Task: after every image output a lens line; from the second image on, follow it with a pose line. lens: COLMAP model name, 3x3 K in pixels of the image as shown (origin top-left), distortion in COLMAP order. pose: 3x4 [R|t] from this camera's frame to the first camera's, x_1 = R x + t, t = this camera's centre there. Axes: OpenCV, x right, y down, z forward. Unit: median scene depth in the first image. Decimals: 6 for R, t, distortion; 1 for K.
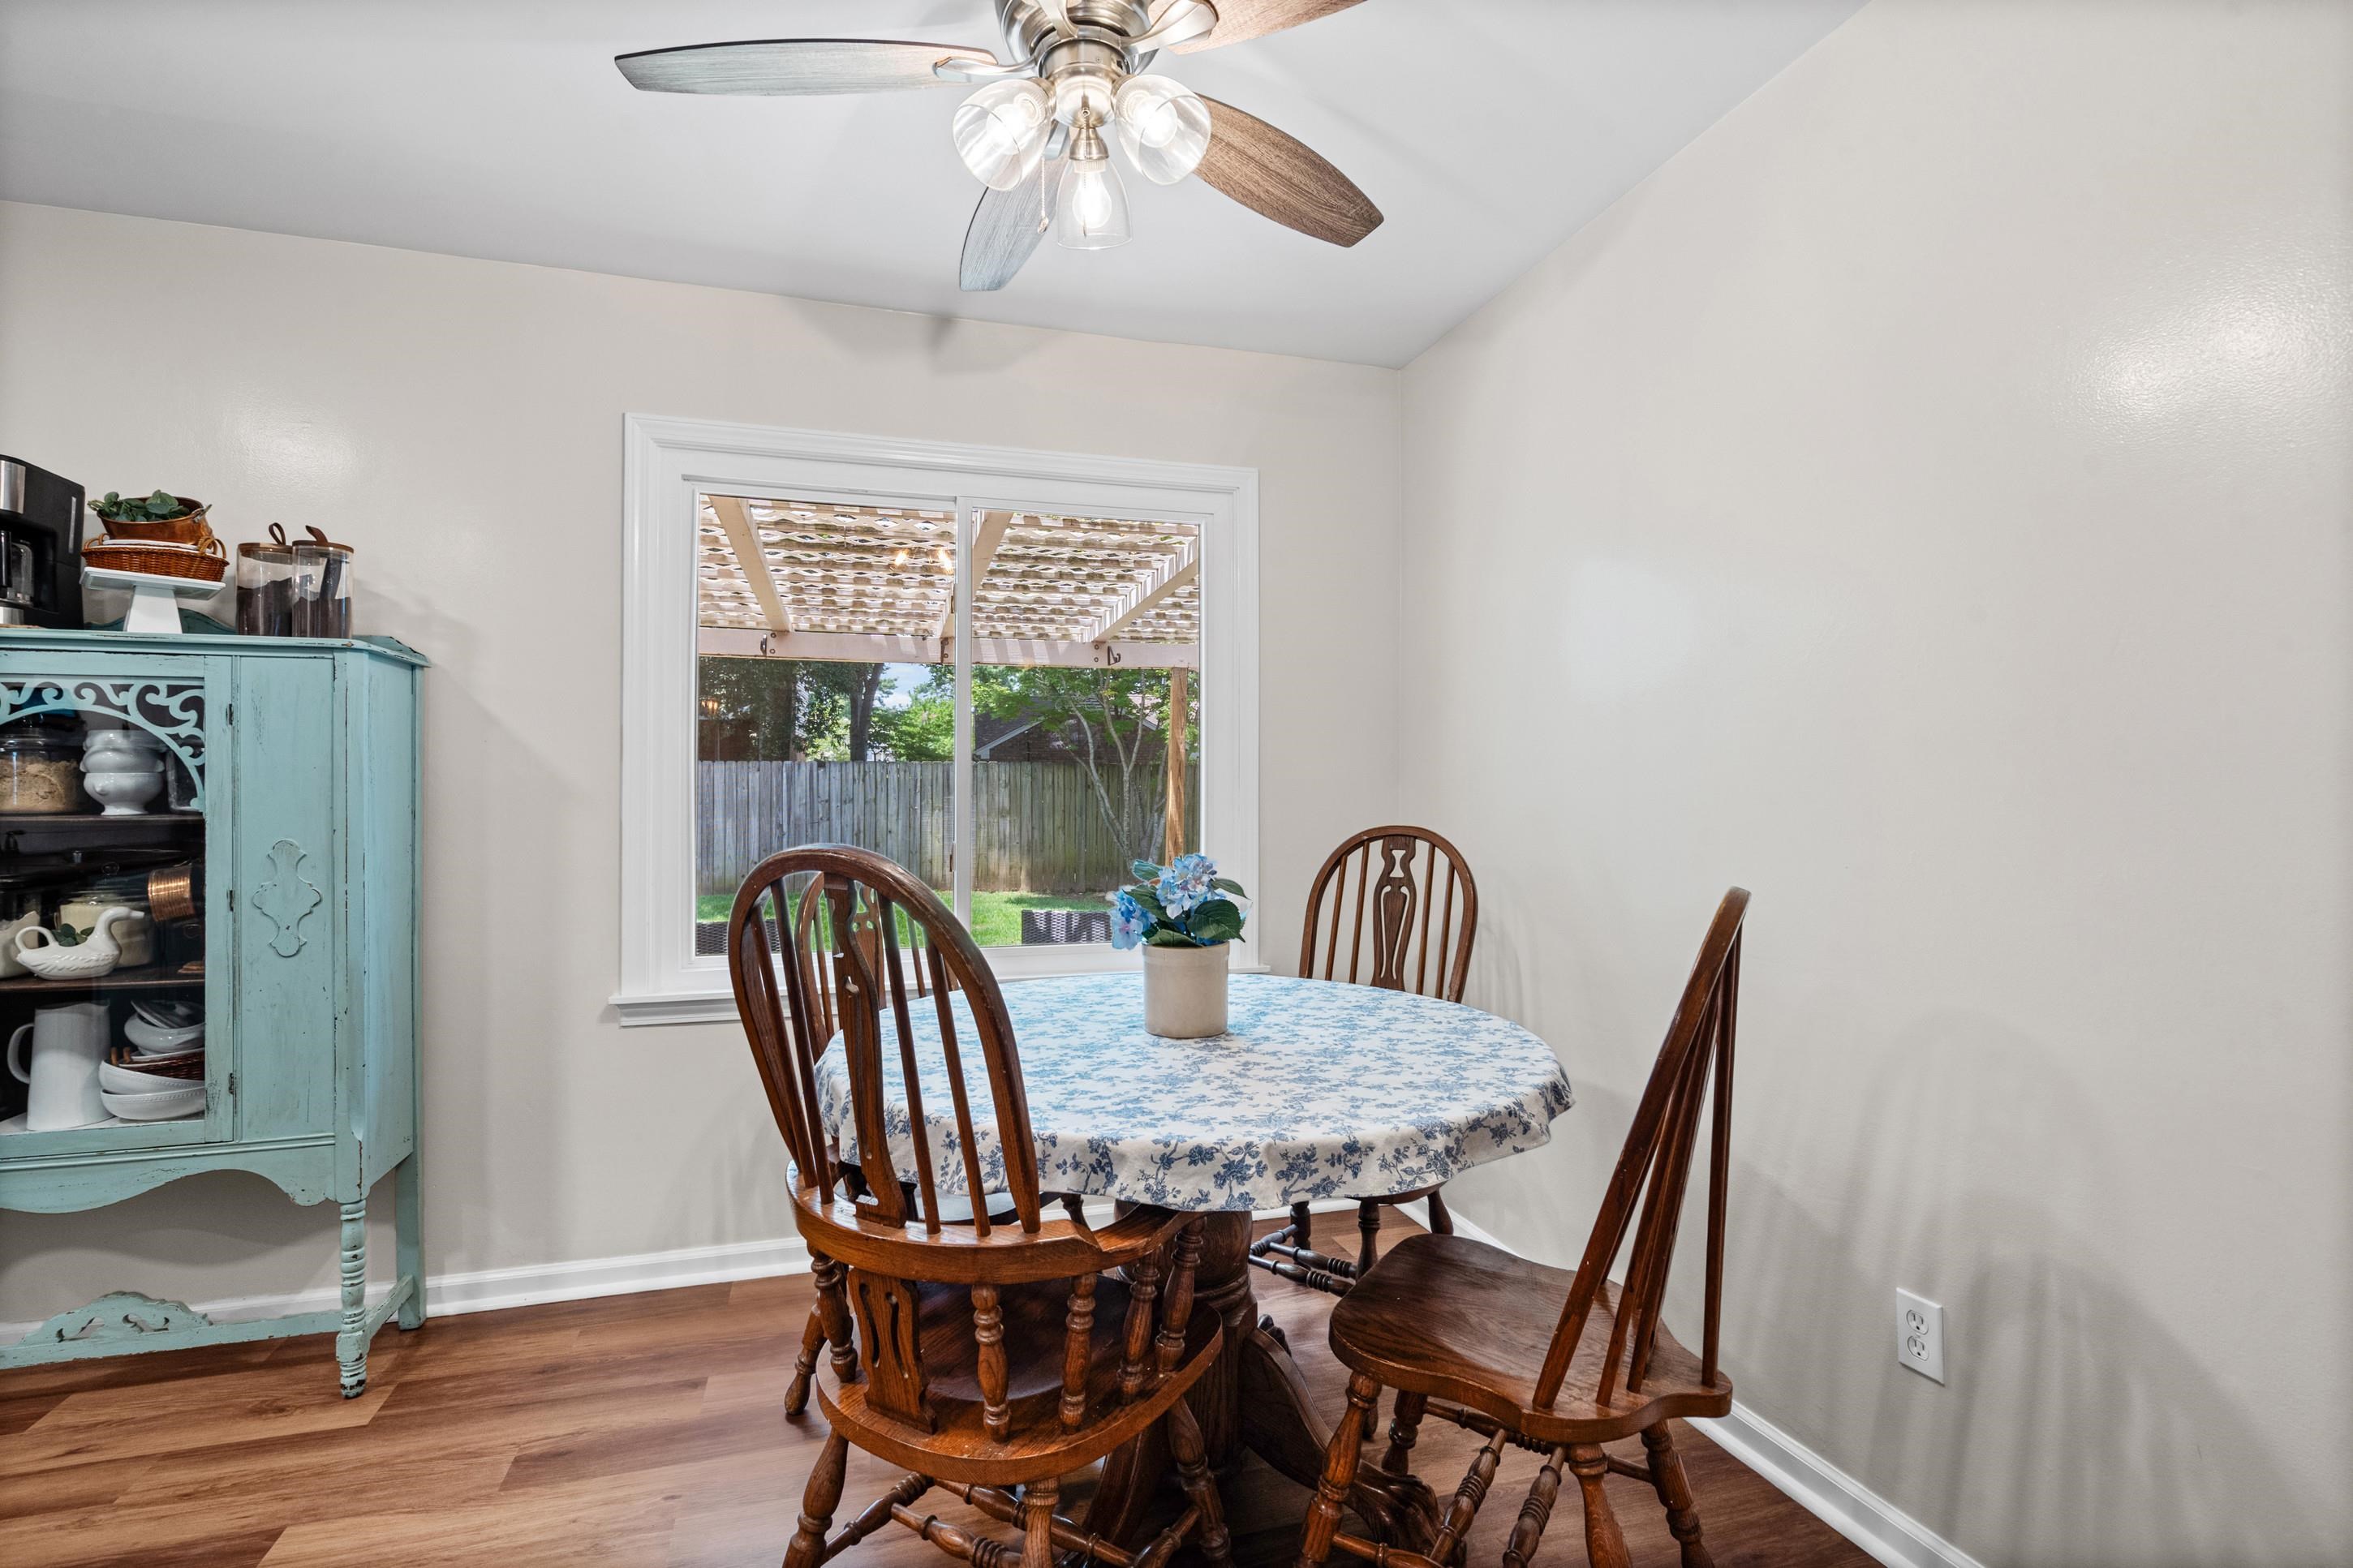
lens RADIAL K [[1101.9, 0, 1165.3], [0, 1101.9, 776.6], [0, 0, 1]] dist [0.003397, -0.000234]
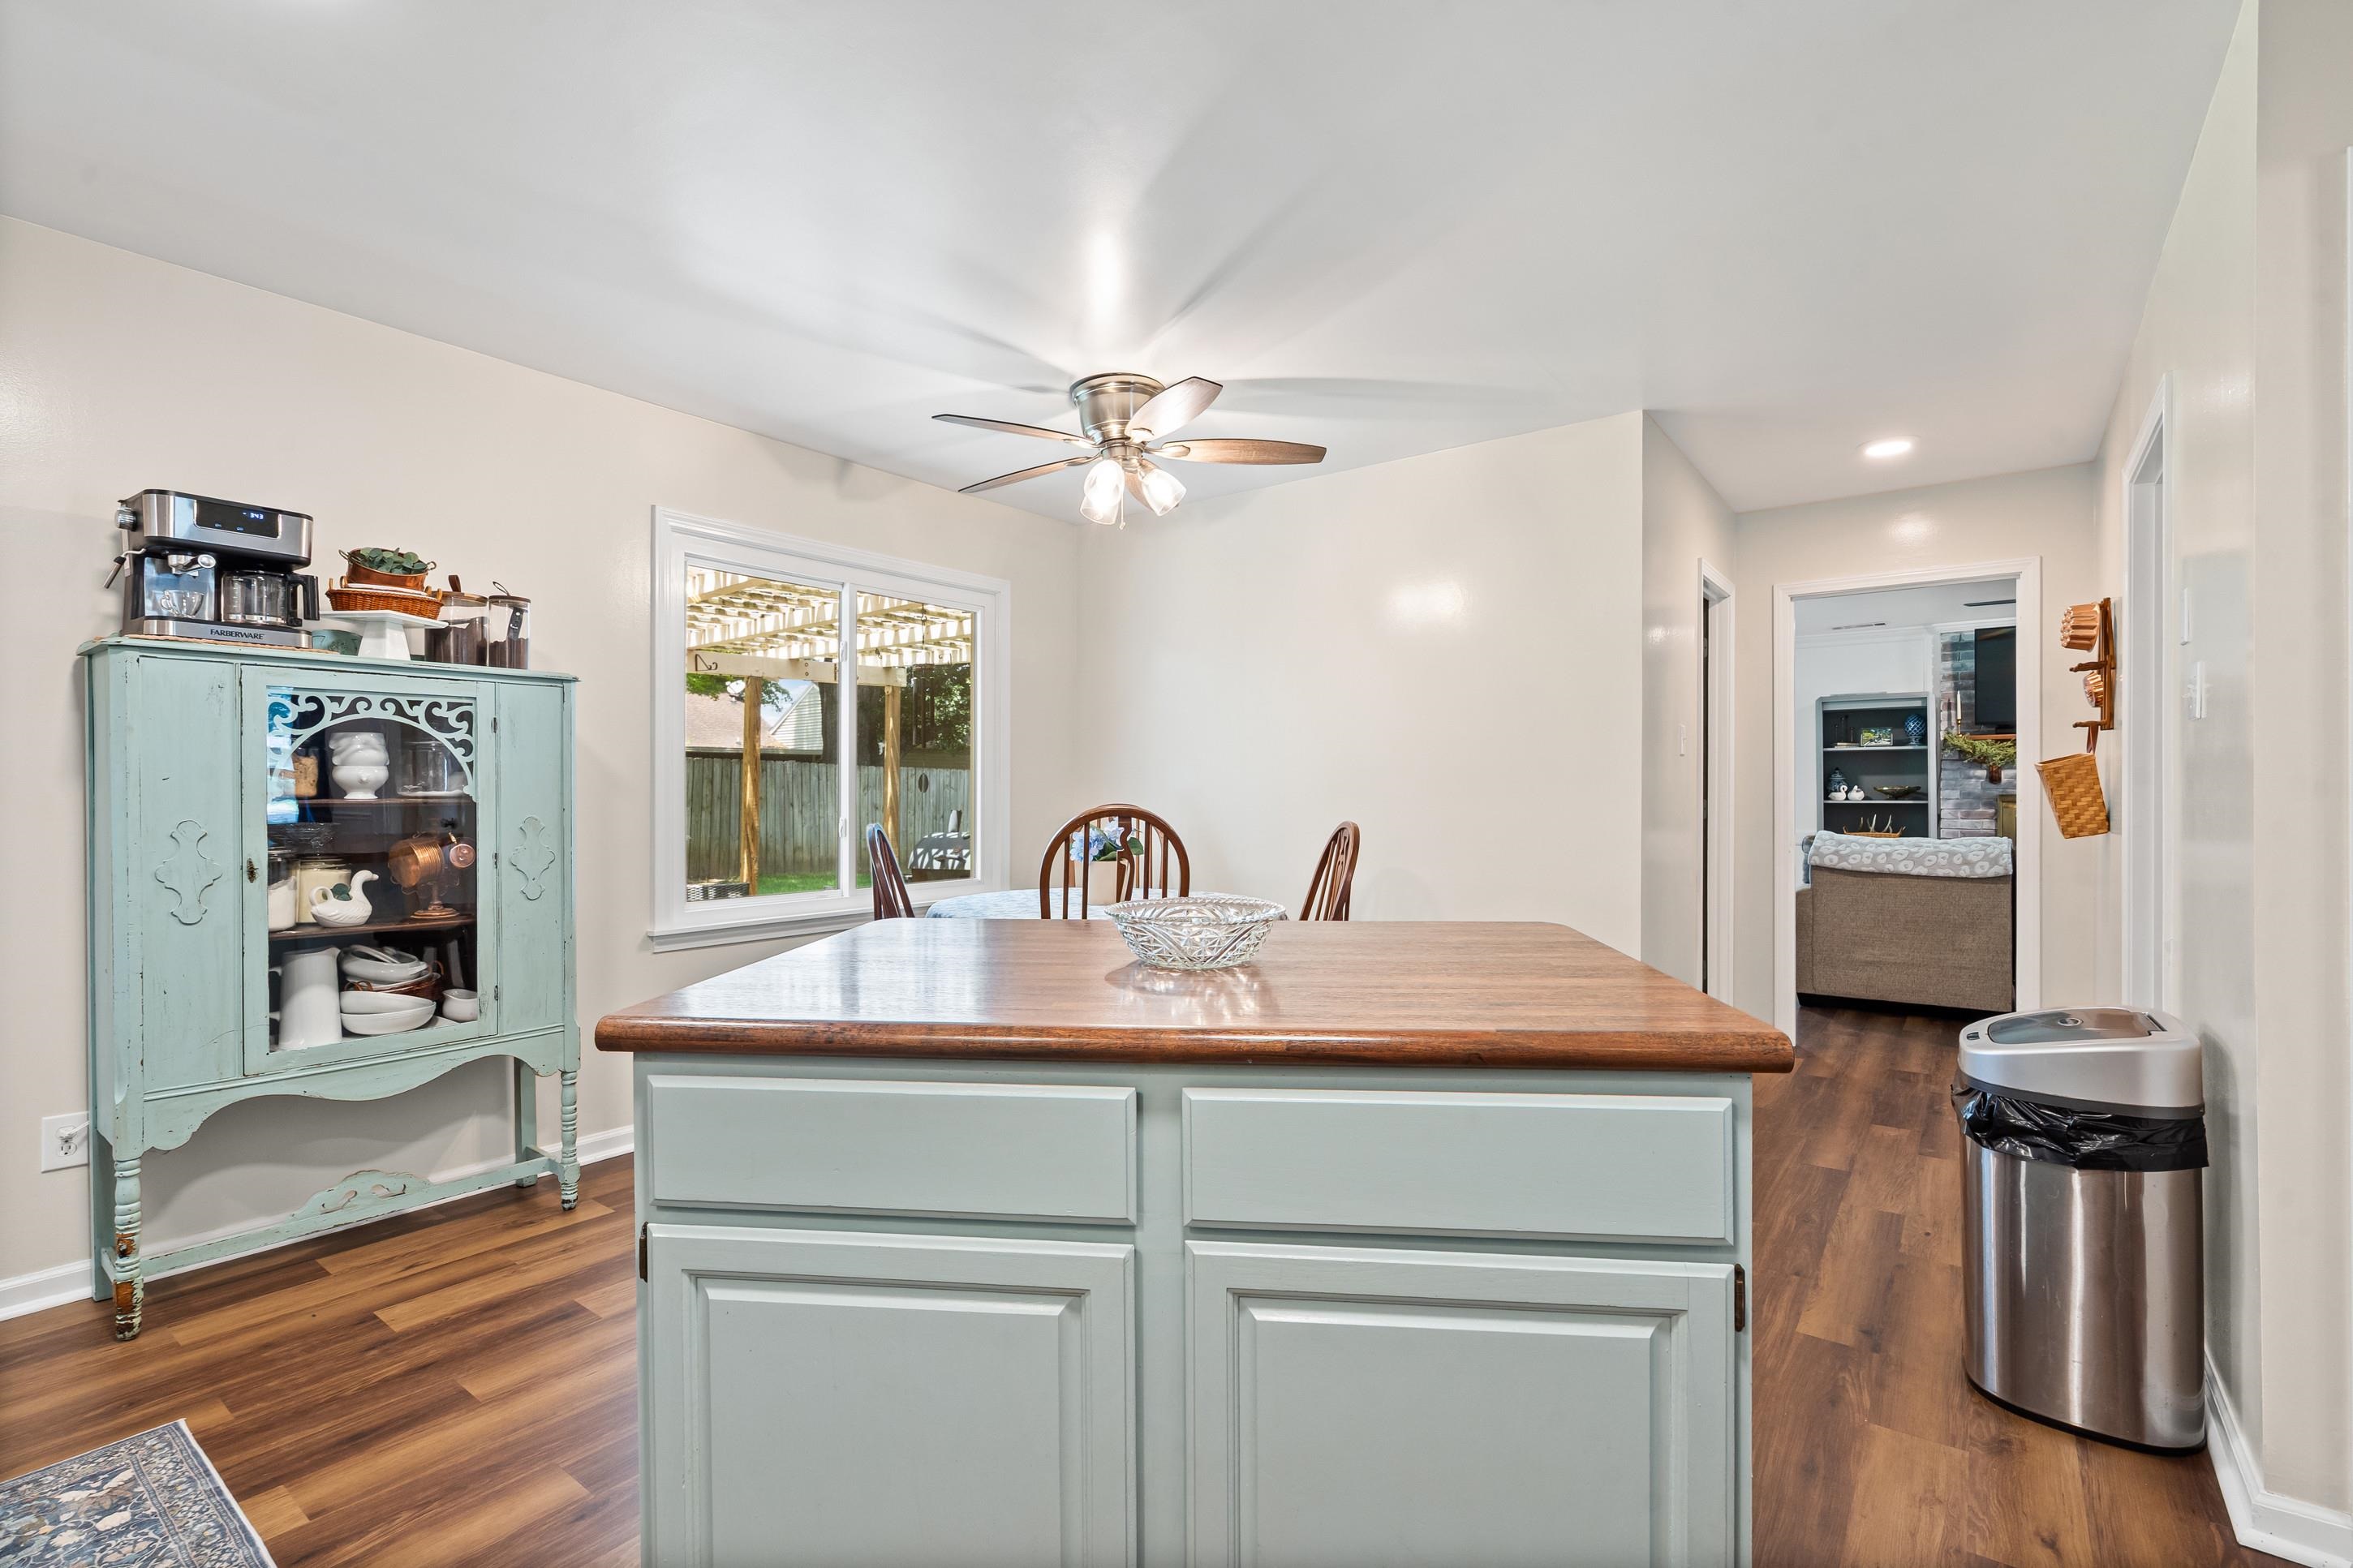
lens RADIAL K [[1101.9, 0, 1183.4], [0, 1101.9, 794.3], [0, 0, 1]] dist [0.003397, -0.000234]
pose [[0.790826, -0.001589, 0.612039, -1.010798], [-0.011909, 0.999767, 0.017984, -0.005208], [-0.611925, -0.021511, 0.790623, -0.608200]]
